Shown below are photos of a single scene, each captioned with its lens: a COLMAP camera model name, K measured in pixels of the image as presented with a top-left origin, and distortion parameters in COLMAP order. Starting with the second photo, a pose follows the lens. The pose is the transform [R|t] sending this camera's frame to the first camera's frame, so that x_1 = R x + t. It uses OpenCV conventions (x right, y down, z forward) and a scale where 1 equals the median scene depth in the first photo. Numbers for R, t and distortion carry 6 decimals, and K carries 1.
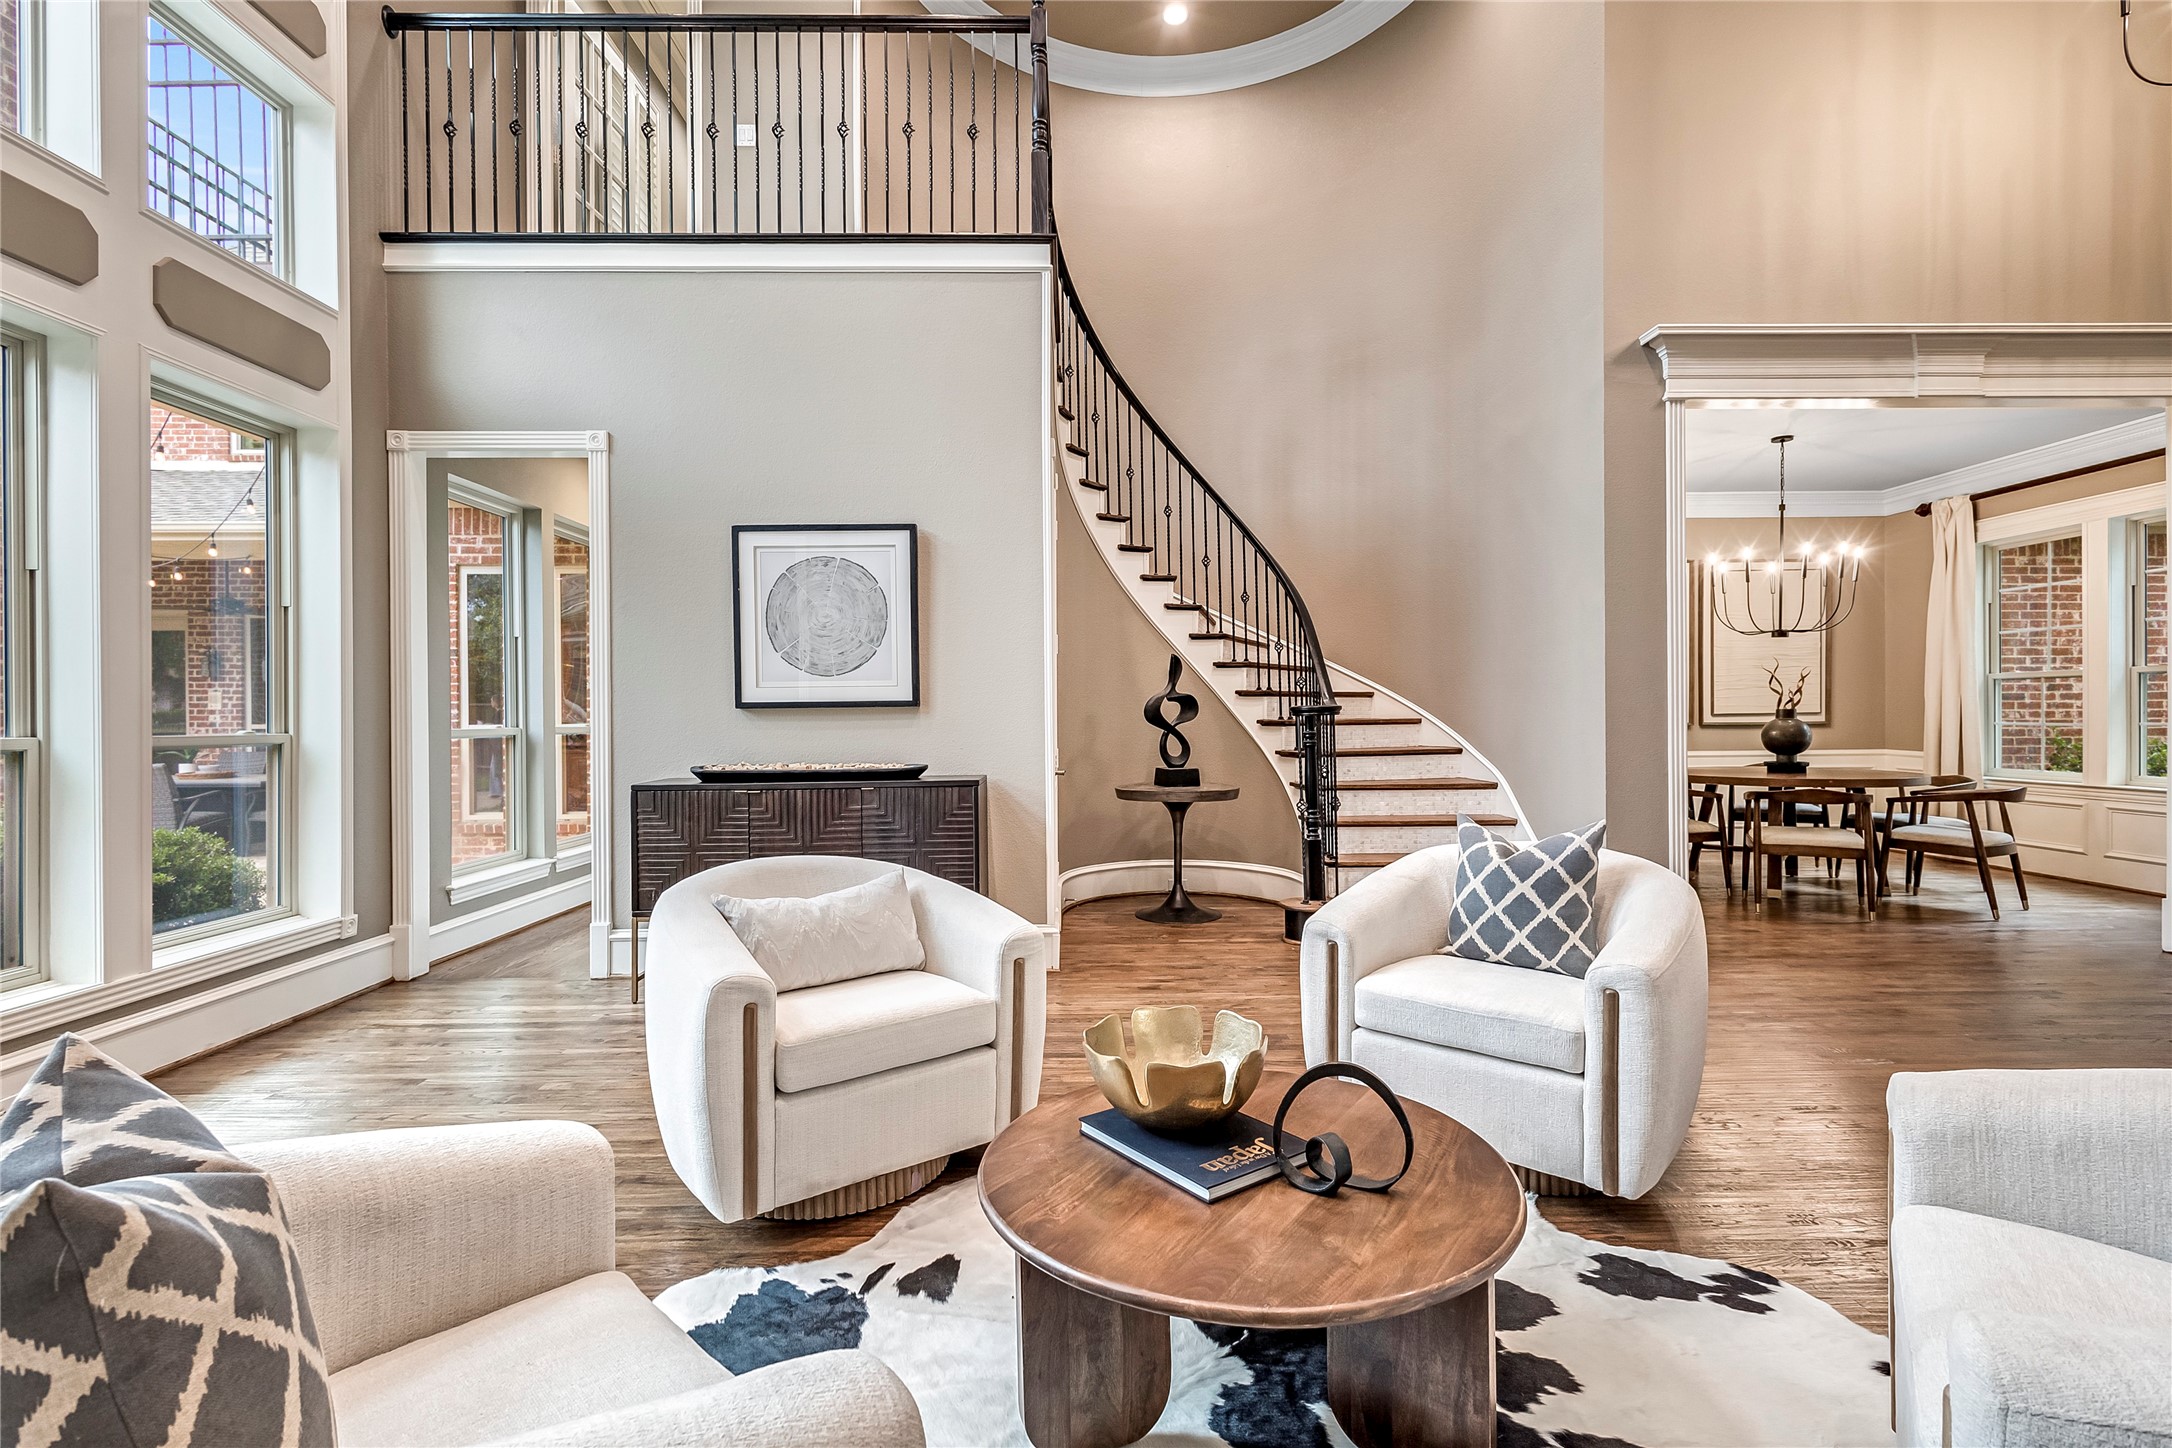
lens RADIAL K [[1024.3, 0, 1078.6], [0, 1024.3, 717.6], [0, 0, 1]] dist [0.004809, 0.001108]
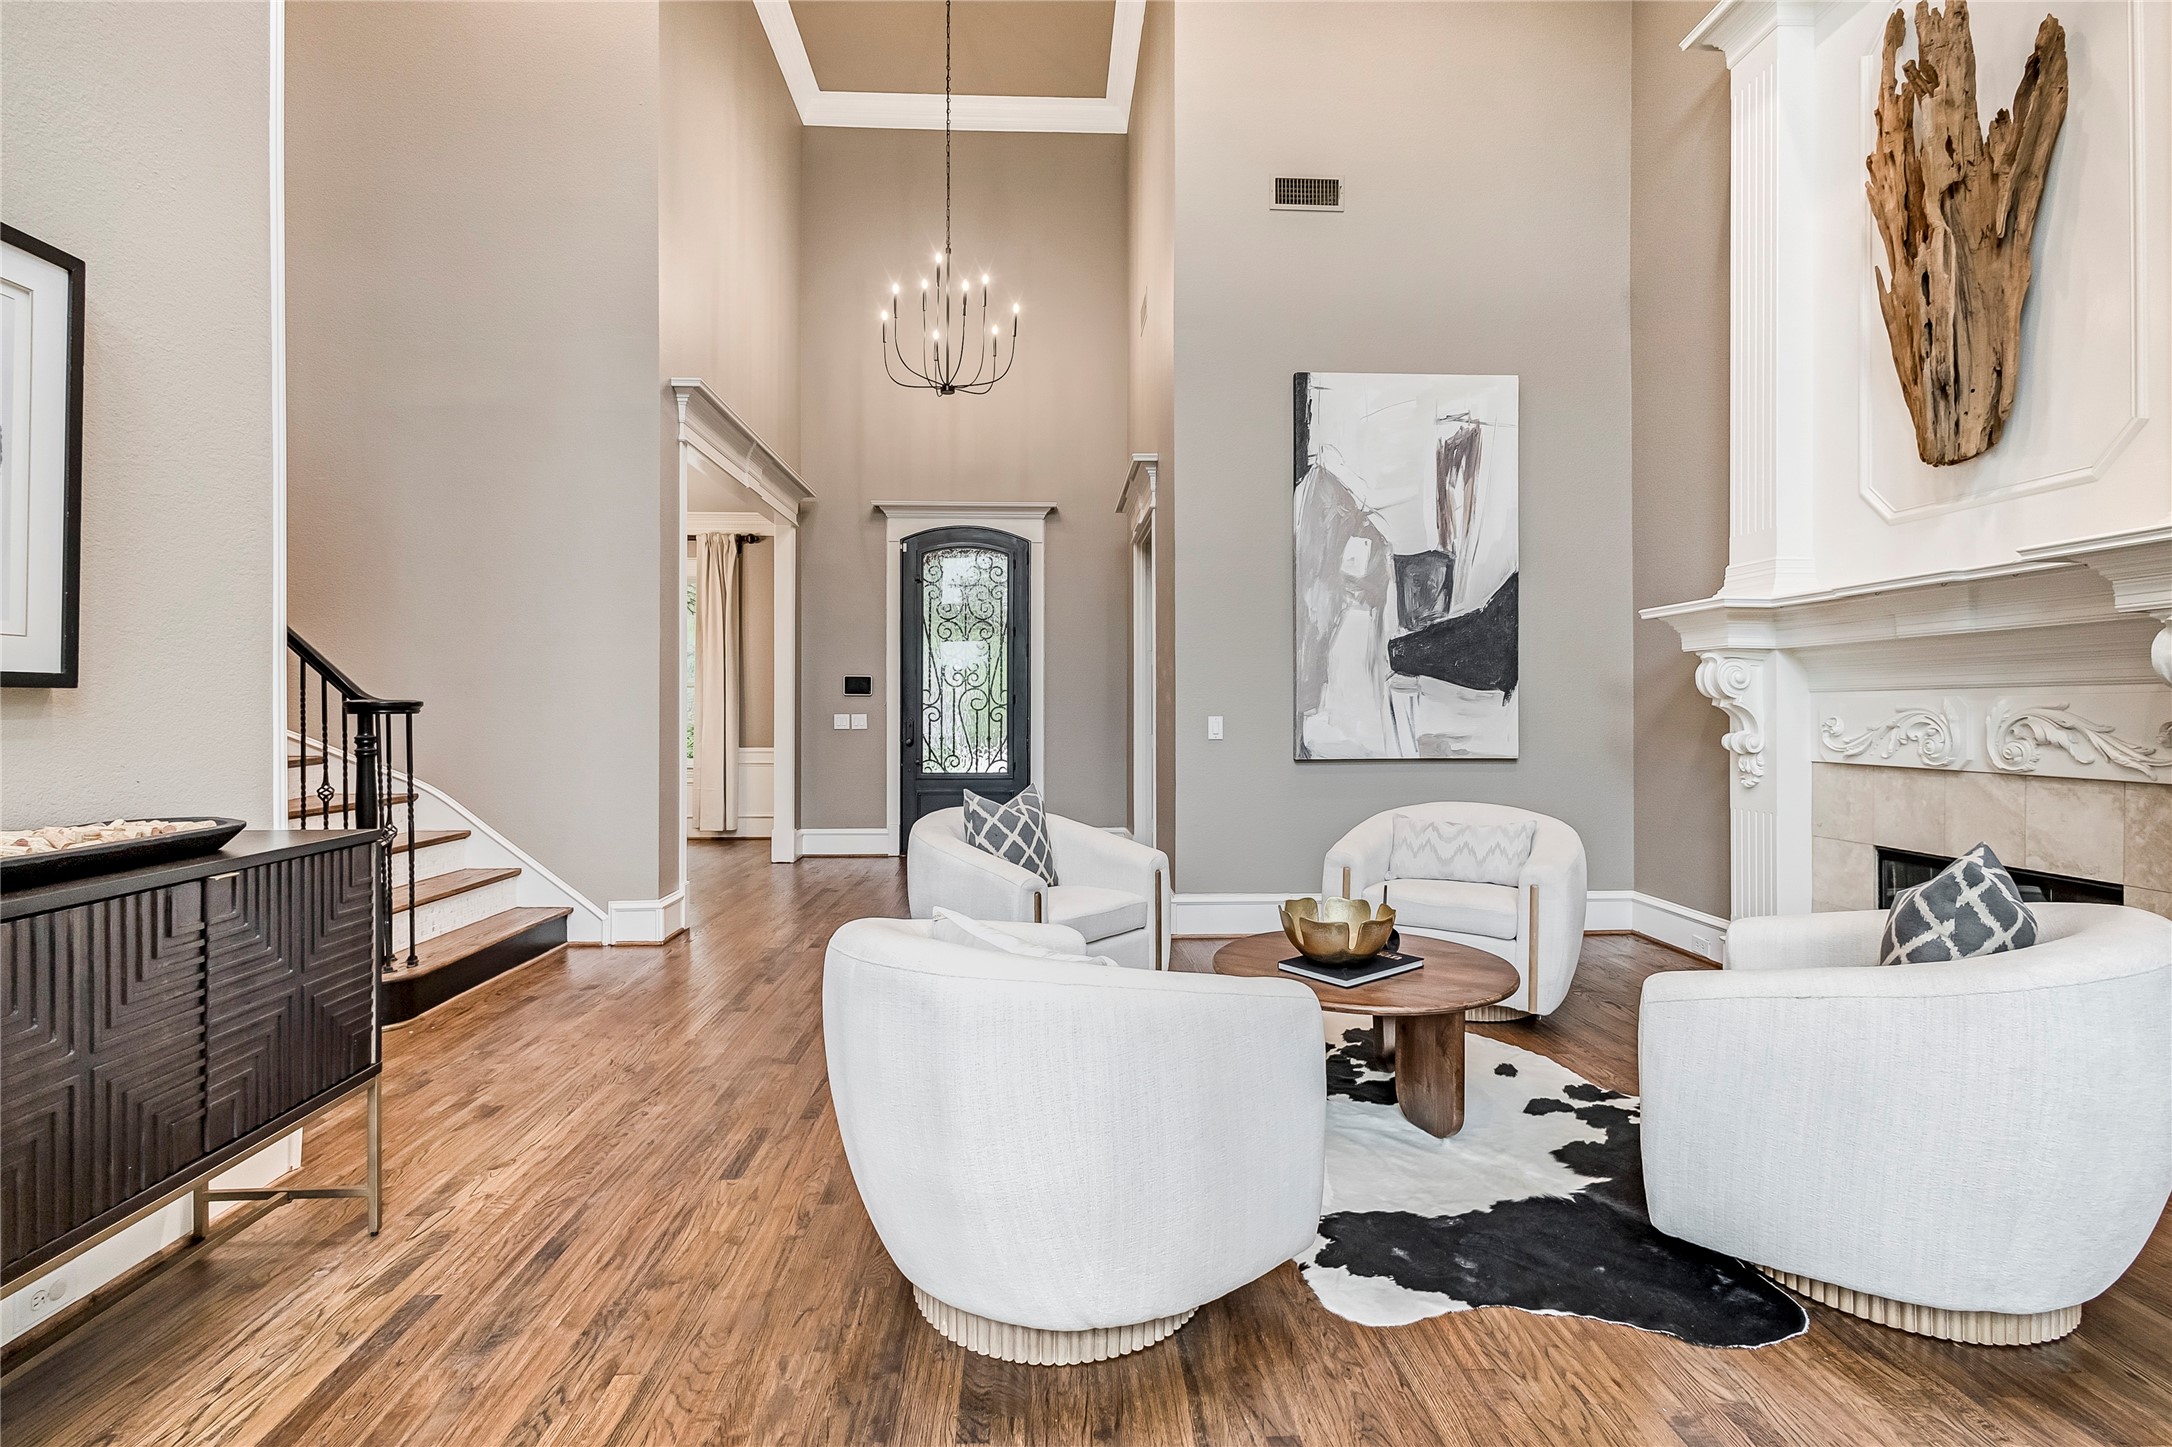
lens RADIAL K [[1024.3, 0, 1085.3], [0, 1024.3, 722.1], [0, 0, 1]] dist [0.004809, 0.001108]
pose [[-0.030196, -0.004363, 0.999534, -0.604655], [0.002378, 0.999987, 0.004437, 0.002363], [-0.999541, 0.002511, -0.030186, 0.593630]]
